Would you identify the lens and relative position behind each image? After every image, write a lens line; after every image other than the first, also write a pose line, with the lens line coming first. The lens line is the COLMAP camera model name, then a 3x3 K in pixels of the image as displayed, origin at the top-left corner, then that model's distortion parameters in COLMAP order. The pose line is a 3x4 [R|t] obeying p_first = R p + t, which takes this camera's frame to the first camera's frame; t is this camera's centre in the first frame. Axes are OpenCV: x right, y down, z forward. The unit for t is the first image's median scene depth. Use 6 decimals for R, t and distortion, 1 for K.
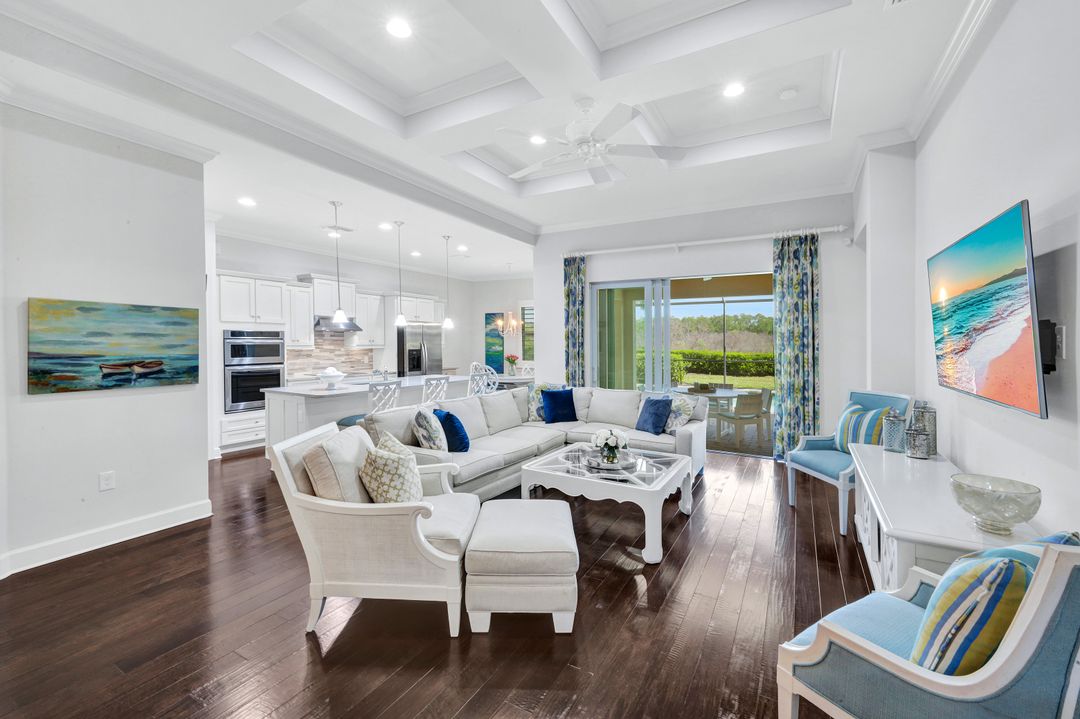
lens RADIAL K [[445.2, 0, 543.9], [0, 445.2, 346.4], [0, 0, 1]] dist [0.000068, 0.000353]
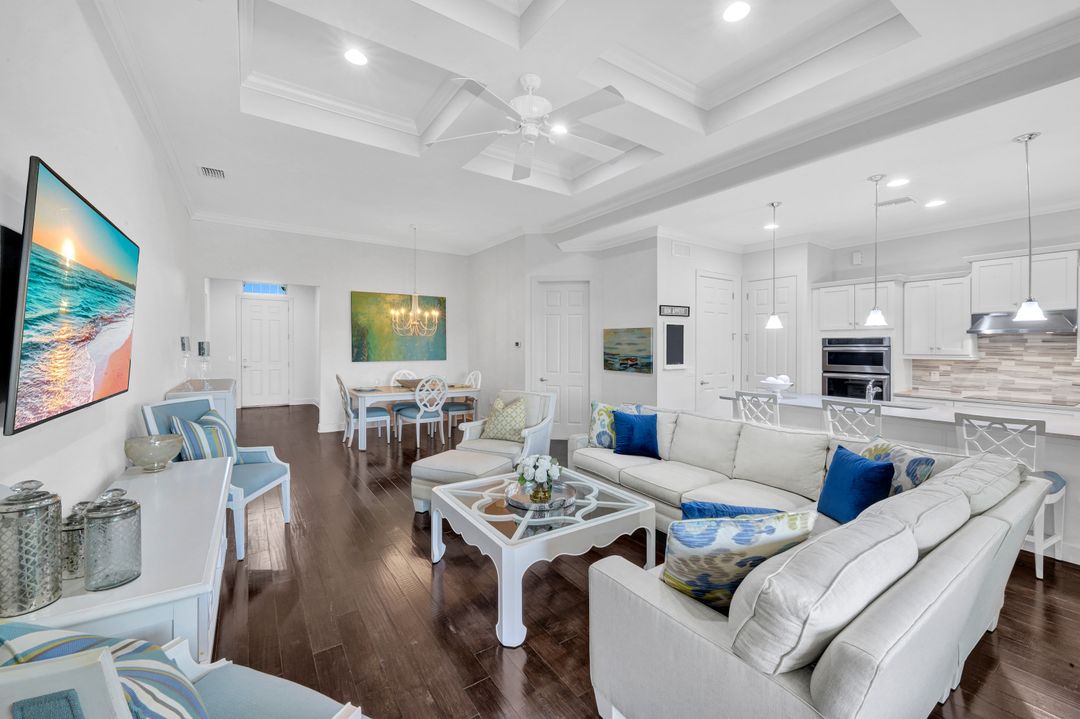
lens RADIAL K [[445.2, 0, 543.9], [0, 445.2, 346.4], [0, 0, 1]] dist [0.000068, 0.000353]
pose [[-0.439405, -0.011970, -0.898209, 0.550652], [-0.018920, 0.999813, -0.004068, -0.000293], [0.898090, 0.015207, -0.439549, 0.867740]]
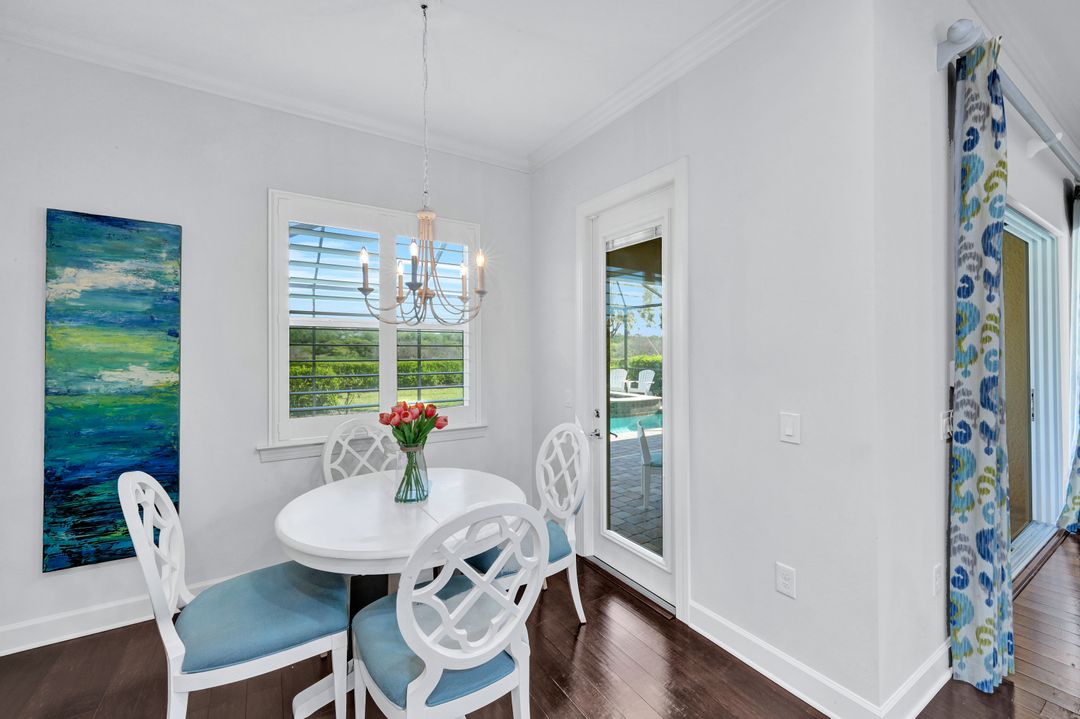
lens RADIAL K [[432.7, 0, 538.0], [0, 432.7, 346.9], [0, 0, 1]] dist [0.000739, 0.000071]
pose [[0.467644, 0.002654, 0.883913, -0.386083], [0.009421, 0.999924, -0.007986, -0.014115], [-0.883867, 0.012062, 0.467583, 1.362798]]
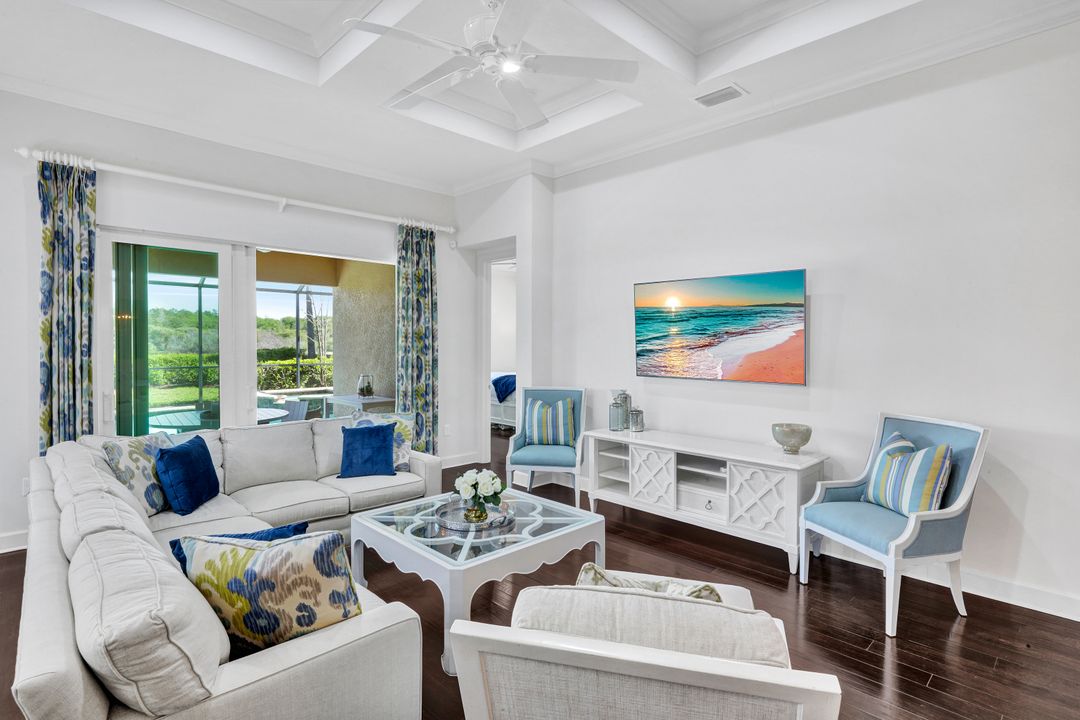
lens RADIAL K [[541.5, 0, 534.9], [0, 541.5, 348.8], [0, 0, 1]] dist [-0.001075, -0.000208]
pose [[0.280139, -0.014833, 0.959845, -0.418683], [0.006479, 0.999887, 0.013561, -0.011731], [-0.959938, 0.002420, 0.280204, 0.435091]]
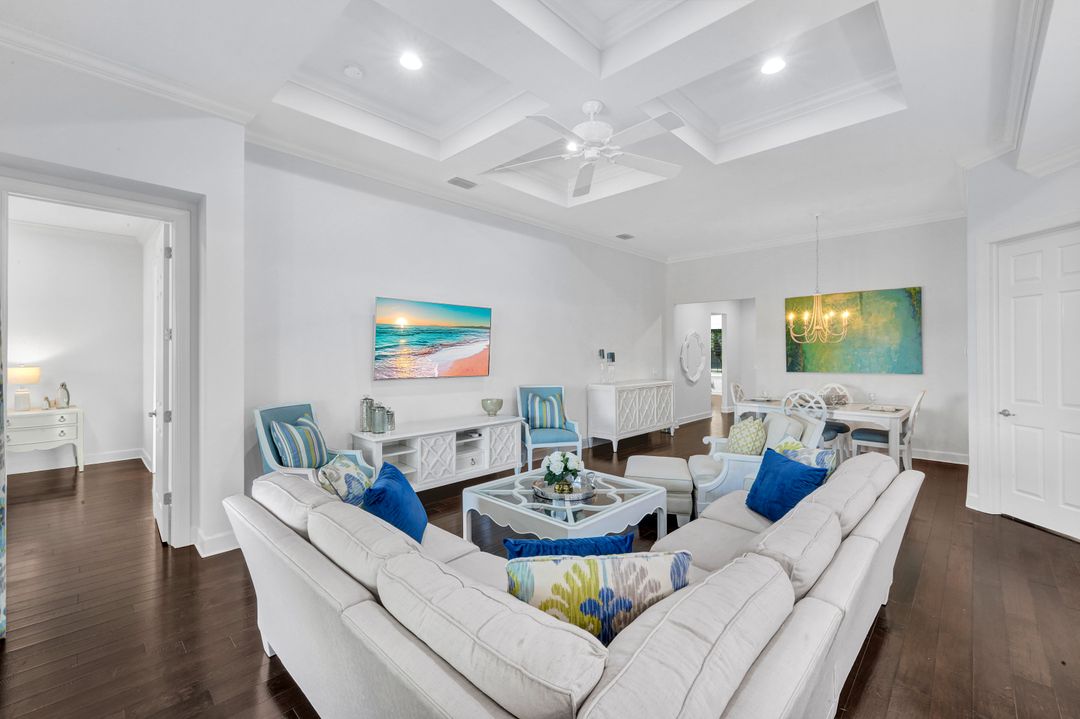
lens RADIAL K [[441.3, 0, 525.2], [0, 441.3, 350.8], [0, 0, 1]] dist [-0.000293, 0.000072]
pose [[-0.965443, -0.003097, 0.260597, -0.014420], [-0.001786, 0.999985, 0.005268, -0.014546], [-0.260609, 0.004621, -0.965433, 1.193779]]
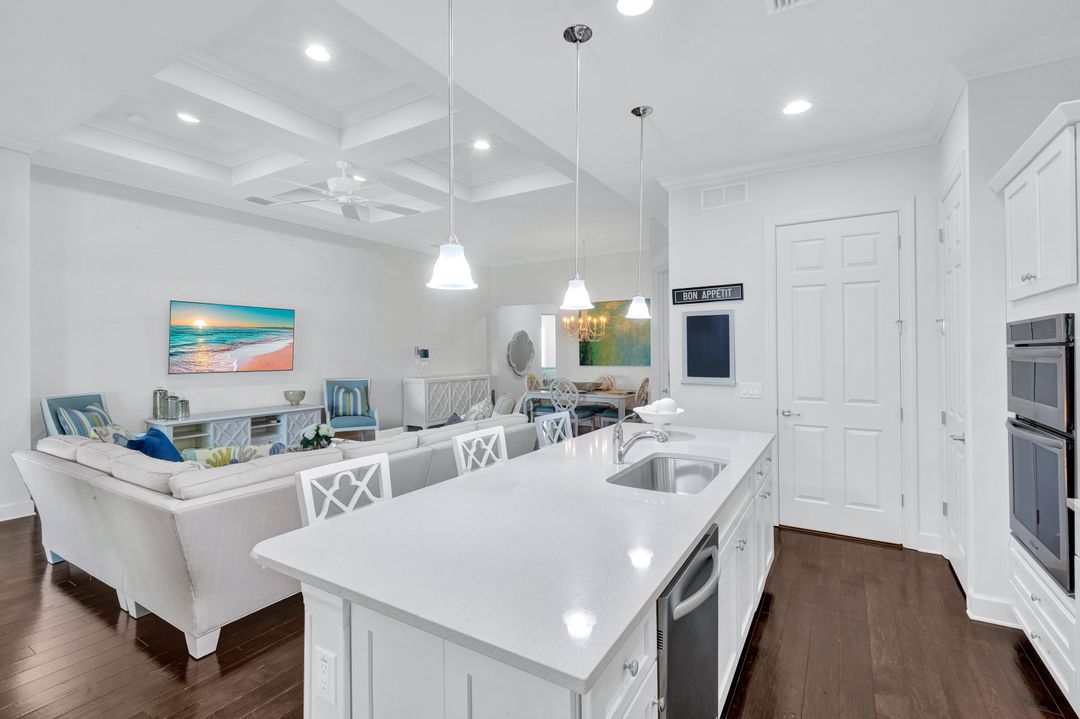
lens RADIAL K [[489.7, 0, 528.7], [0, 489.7, 349.1], [0, 0, 1]] dist [0.000153, -0.000093]
pose [[-0.999214, -0.002794, 0.039541, -0.306511], [-0.002537, 0.999975, 0.006552, -0.015596], [-0.039558, 0.006446, -0.999196, 1.456480]]
